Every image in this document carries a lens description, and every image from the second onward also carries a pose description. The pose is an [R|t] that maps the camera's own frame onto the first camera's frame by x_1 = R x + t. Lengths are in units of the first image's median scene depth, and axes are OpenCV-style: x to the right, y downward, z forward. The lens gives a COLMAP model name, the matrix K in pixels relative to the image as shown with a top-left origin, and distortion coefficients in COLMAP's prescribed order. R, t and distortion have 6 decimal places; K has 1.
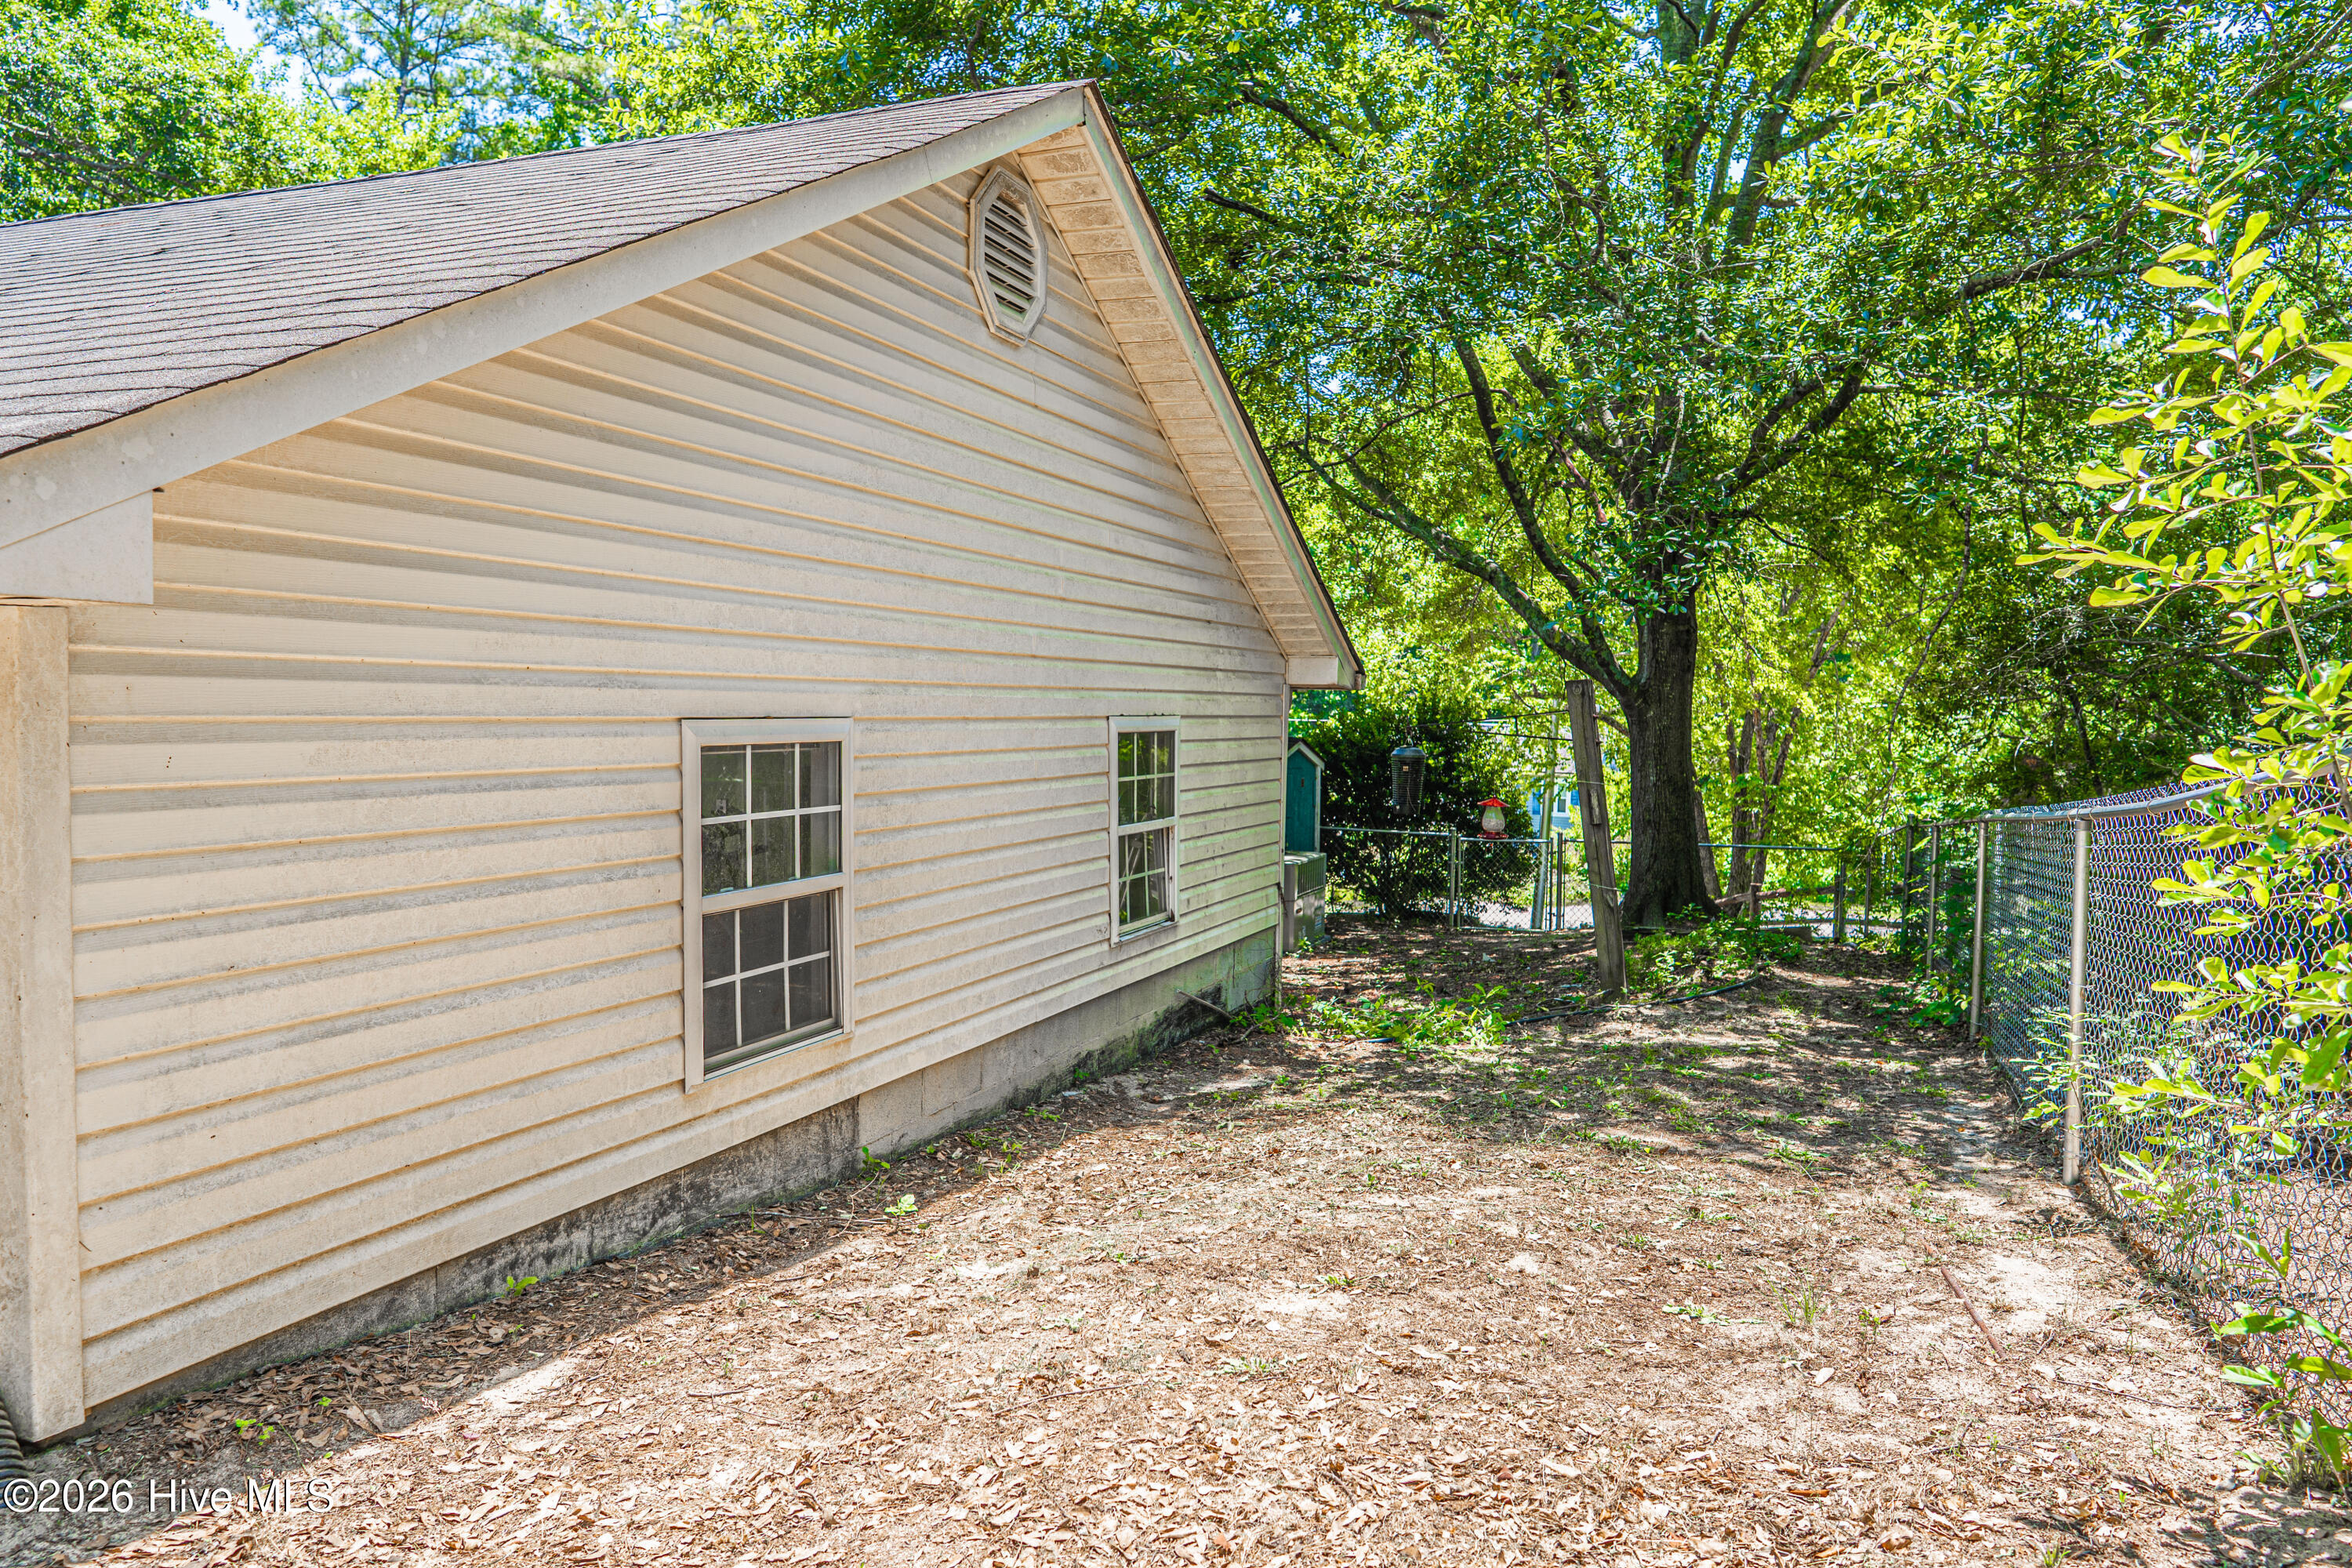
lens RADIAL K [[1563.9, 0, 1151.5], [0, 1563.9, 782.9], [0, 0, 1]] dist [-0.002178, 0.005341]
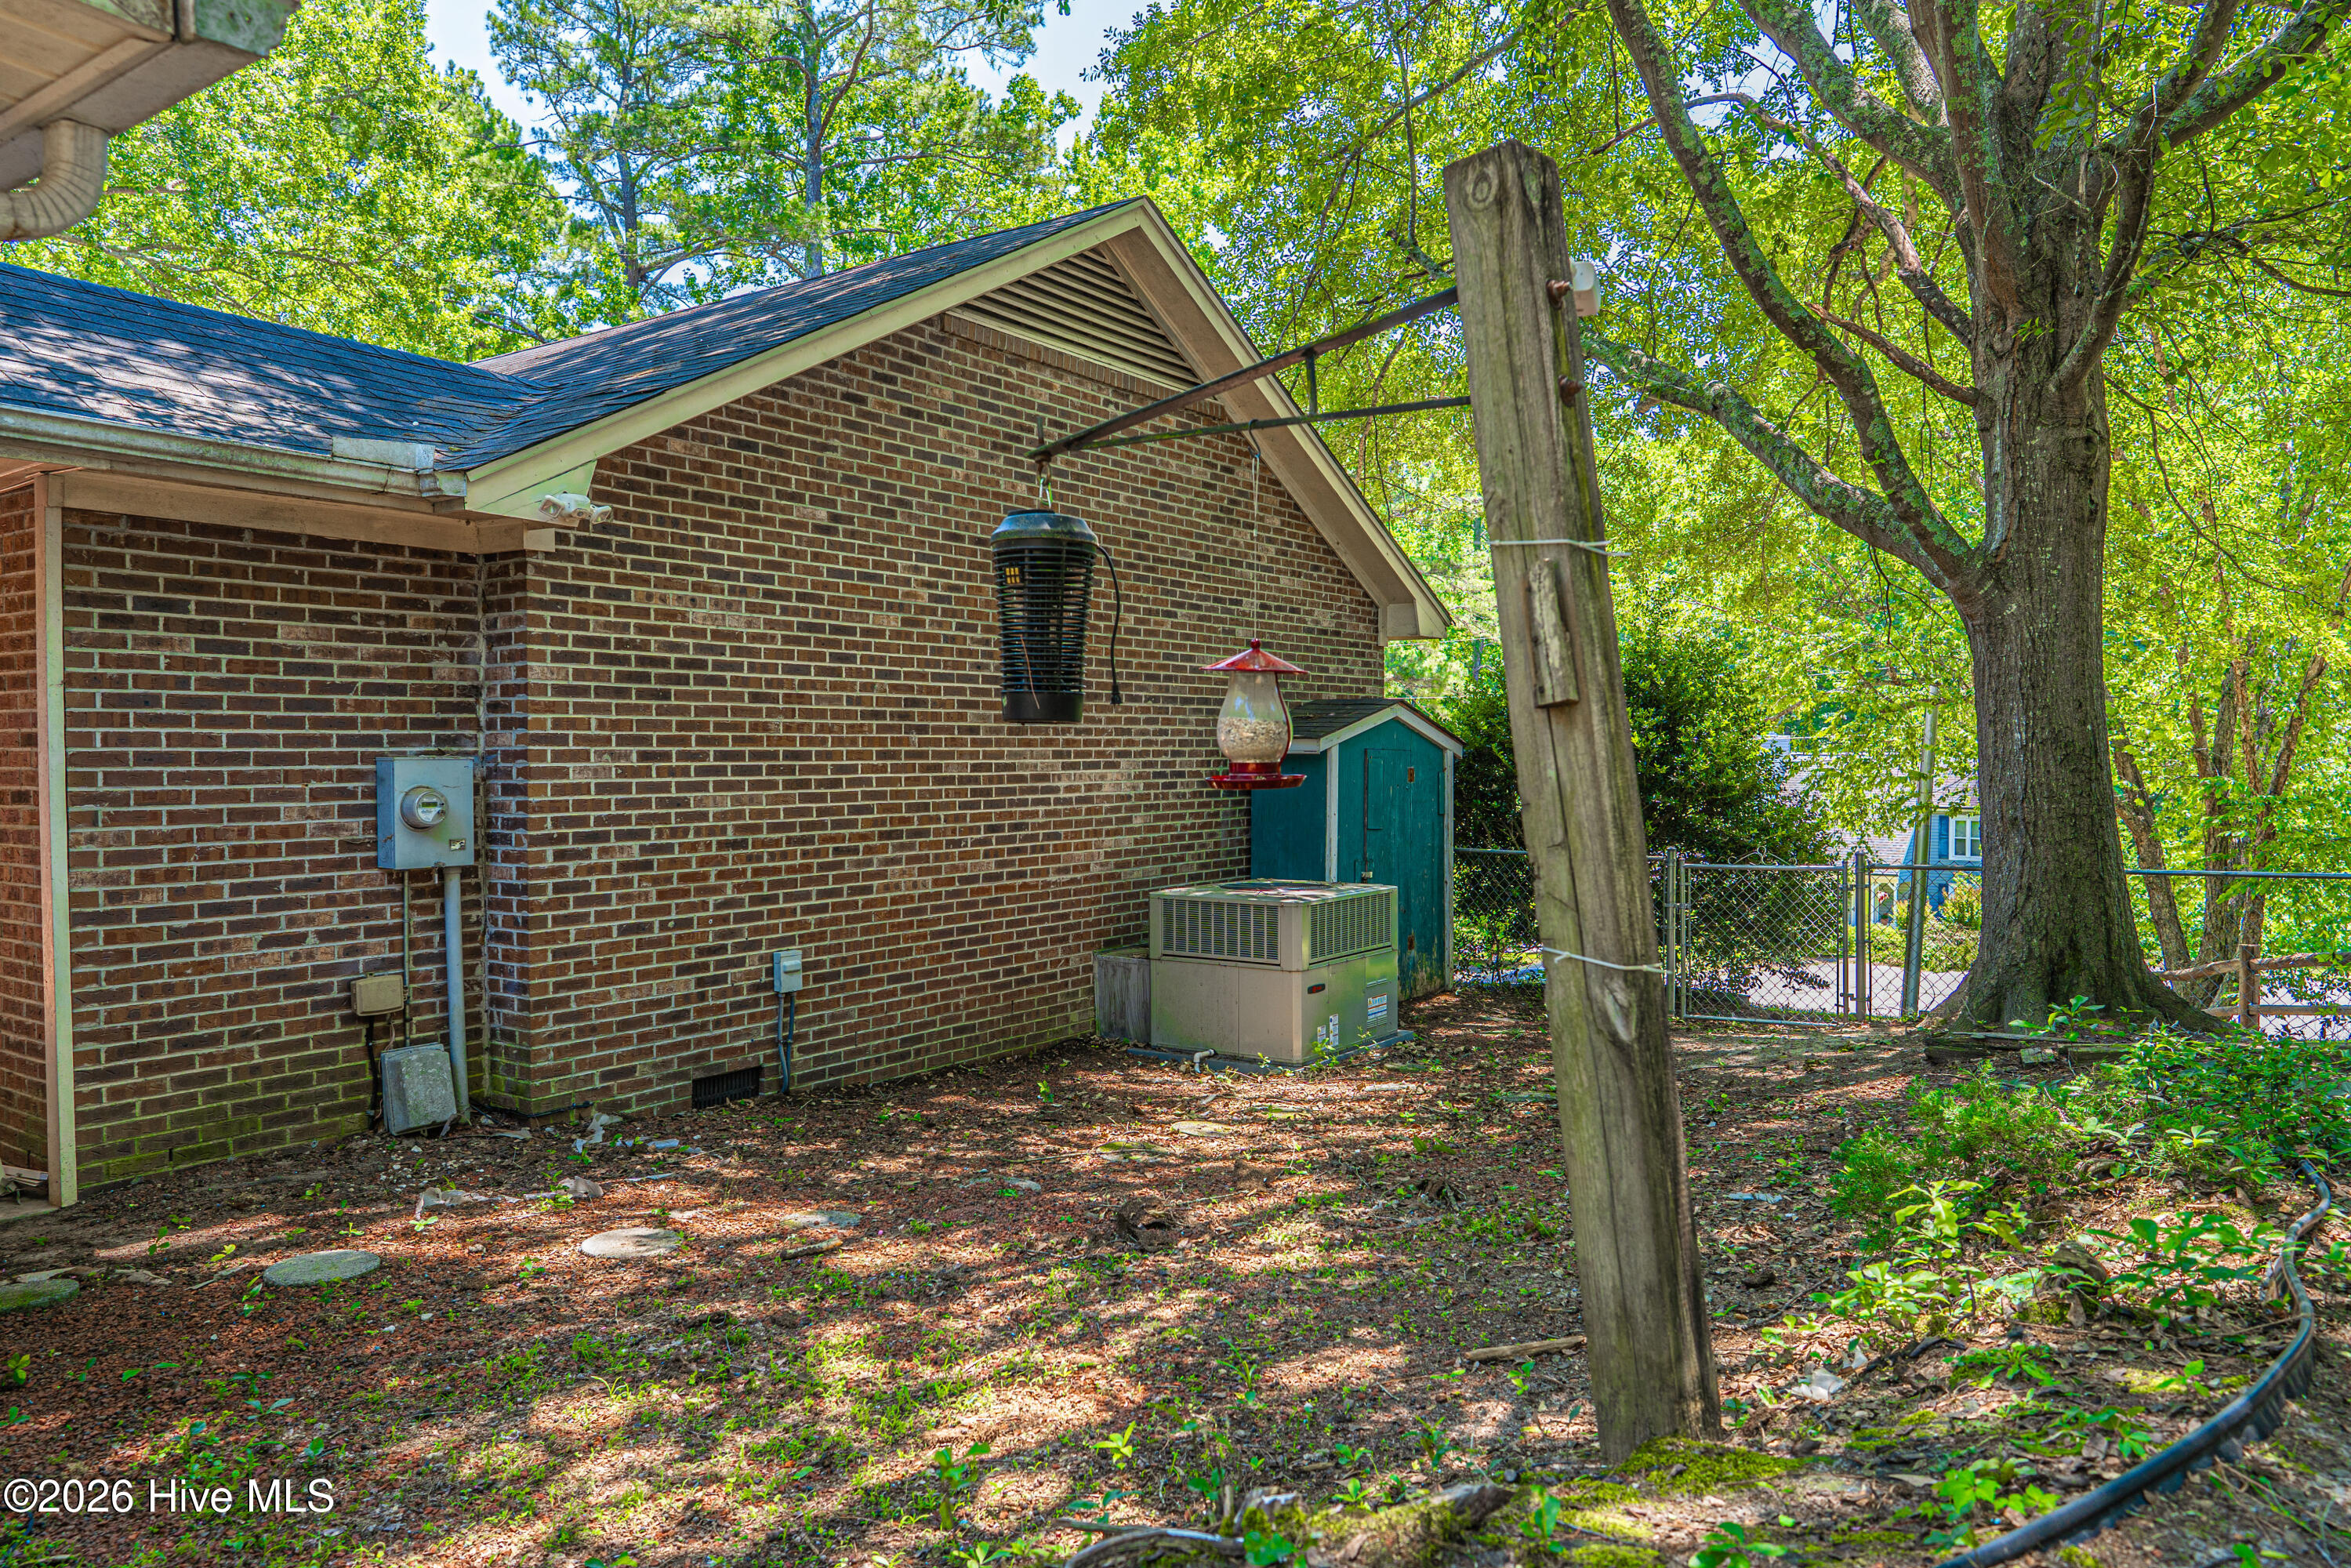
lens RADIAL K [[1563.3, 0, 1151.0], [0, 1563.3, 782.9], [0, 0, 1]] dist [-0.002178, 0.005341]
pose [[0.971969, -0.015377, -0.234604, 0.128026], [0.007793, 0.999418, -0.033220, 0.020529], [0.234978, 0.030461, 0.971523, 0.342947]]
